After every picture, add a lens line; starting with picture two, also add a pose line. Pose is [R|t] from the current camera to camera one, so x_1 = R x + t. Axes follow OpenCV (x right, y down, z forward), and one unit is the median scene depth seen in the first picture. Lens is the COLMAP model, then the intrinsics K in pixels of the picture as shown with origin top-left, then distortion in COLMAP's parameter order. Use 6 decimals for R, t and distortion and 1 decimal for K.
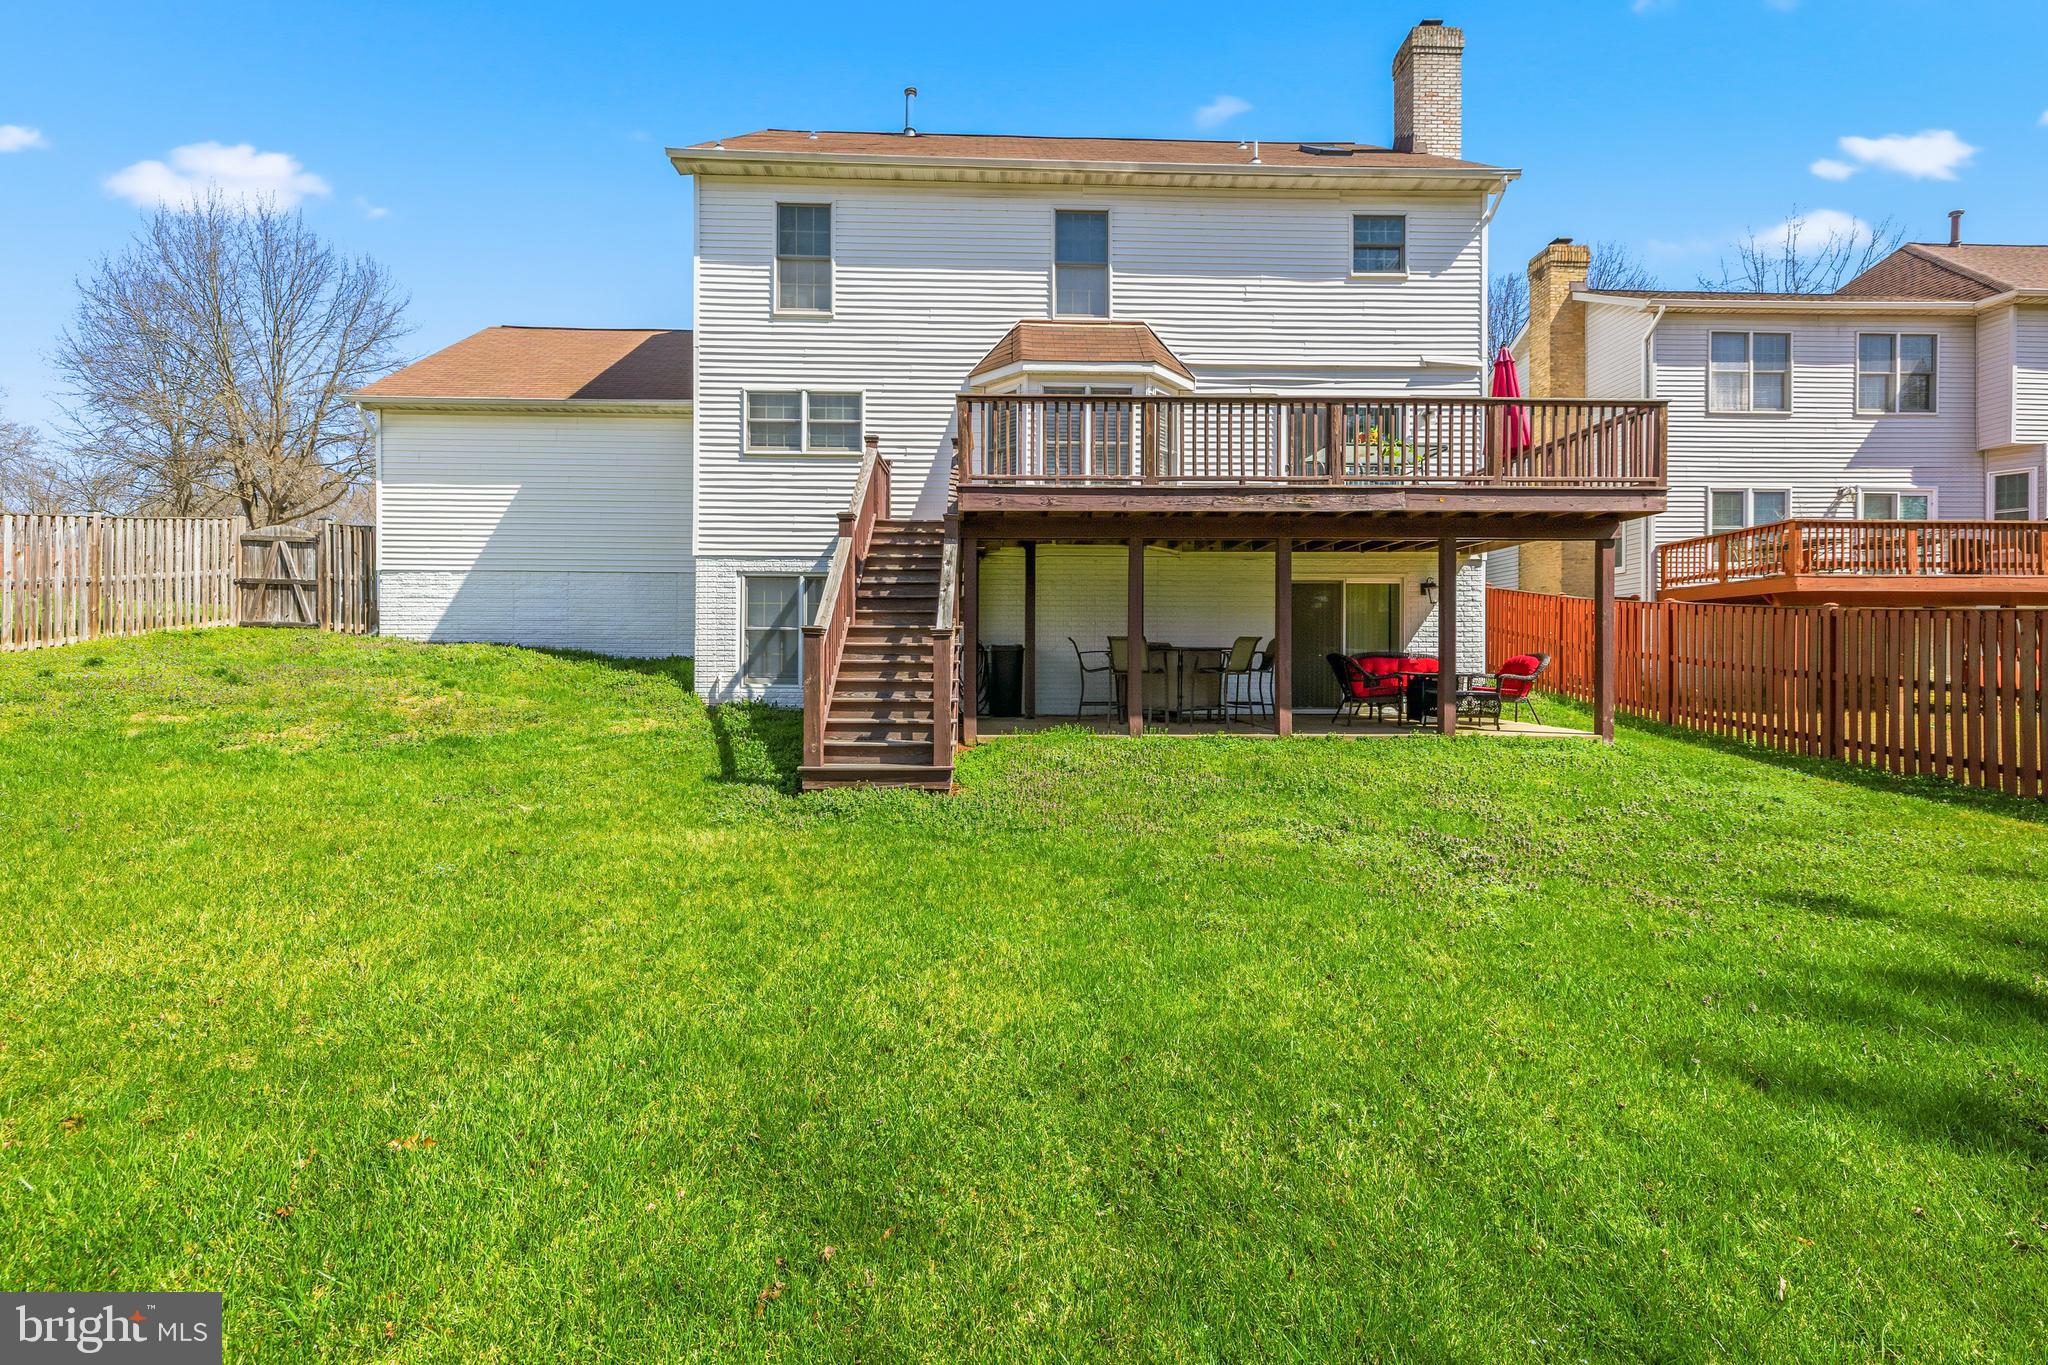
lens RADIAL K [[867.0, 0, 1016.2], [0, 867.0, 667.1], [0, 0, 1]] dist [0.001594, 0.000629]
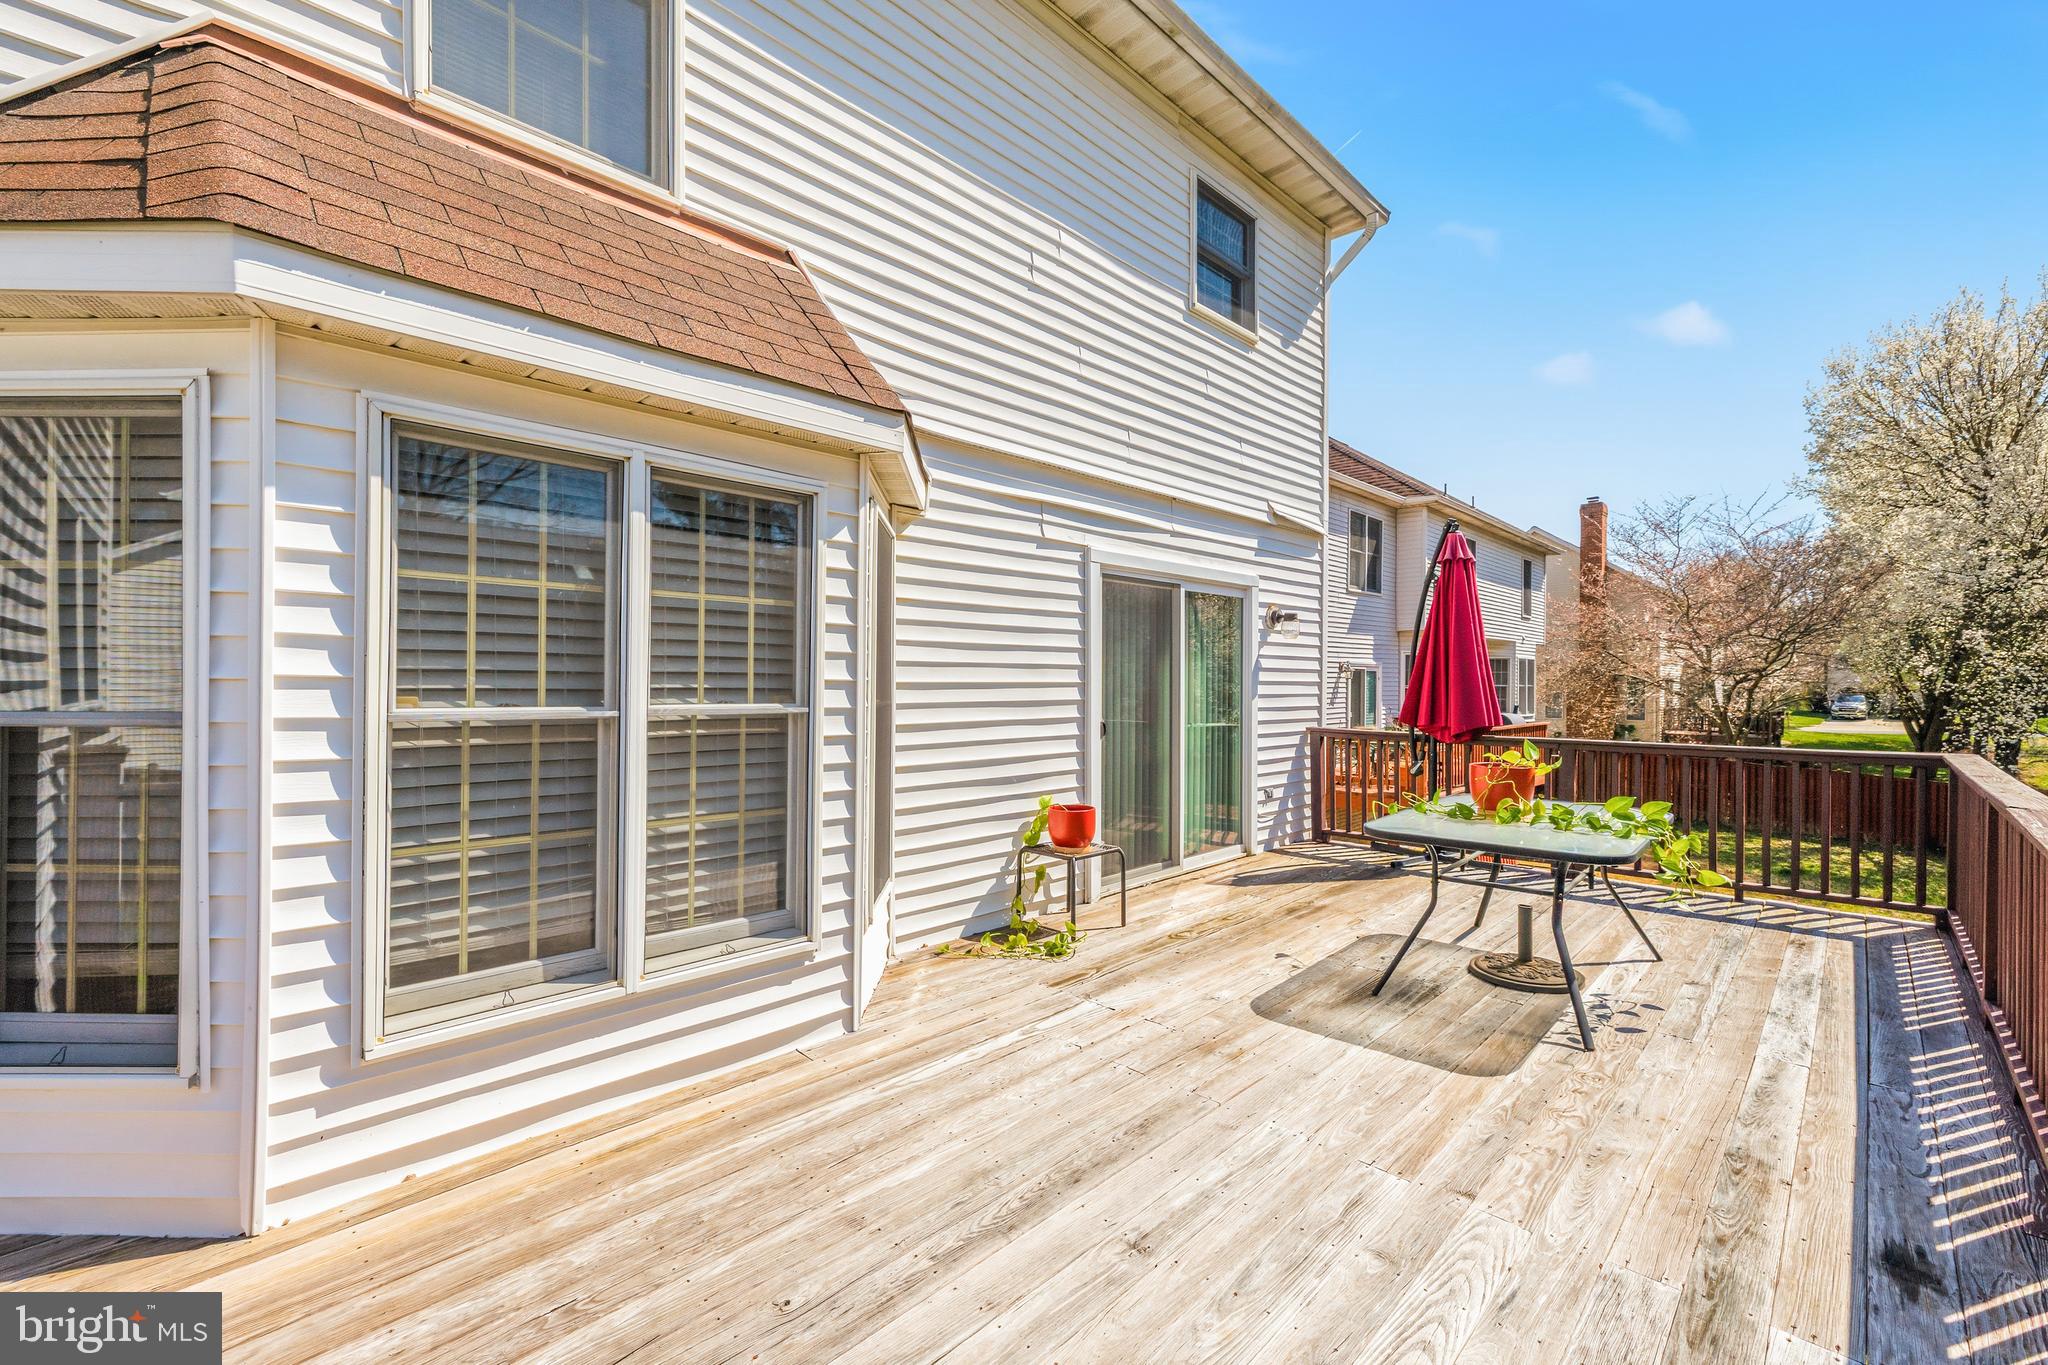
lens RADIAL K [[867.0, 0, 1018.3], [0, 867.0, 682.9], [0, 0, 1]] dist [0.001594, 0.000629]
pose [[0.732799, 0.002266, 0.680441, 0.004417], [-0.001320, 0.999997, -0.001909, -0.253722], [-0.680444, 0.000501, 0.732800, 0.736593]]
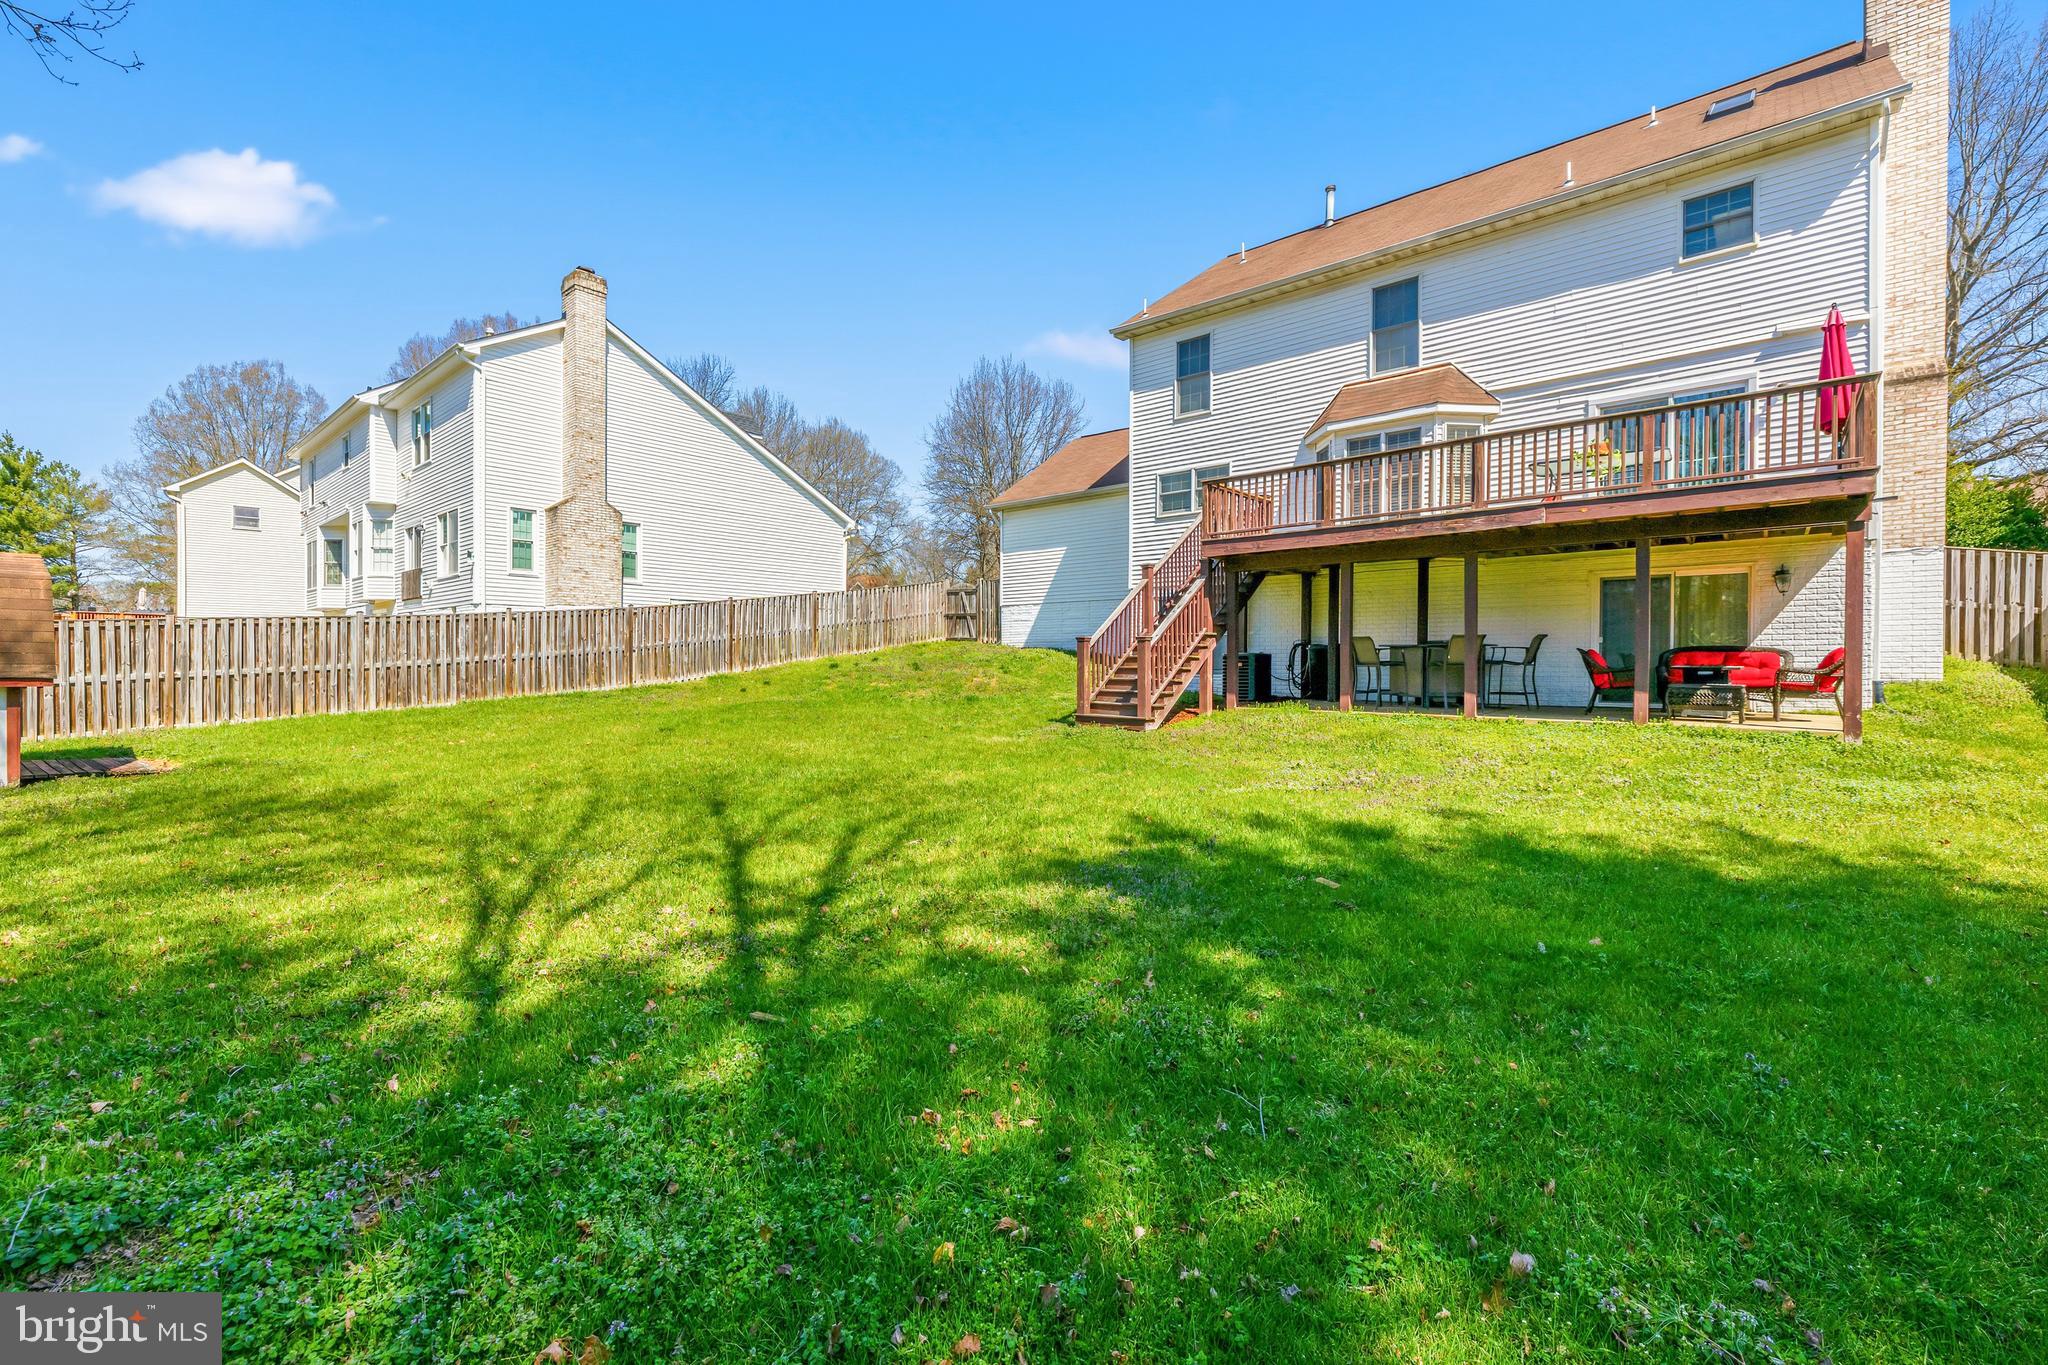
lens RADIAL K [[867.0, 0, 1021.3], [0, 867.0, 678.2], [0, 0, 1]] dist [0.001594, 0.000629]
pose [[0.726048, 0.011834, -0.687542, 0.533293], [-0.006018, 0.999923, 0.010856, 0.012961], [0.687618, -0.003744, 0.726063, -0.233565]]
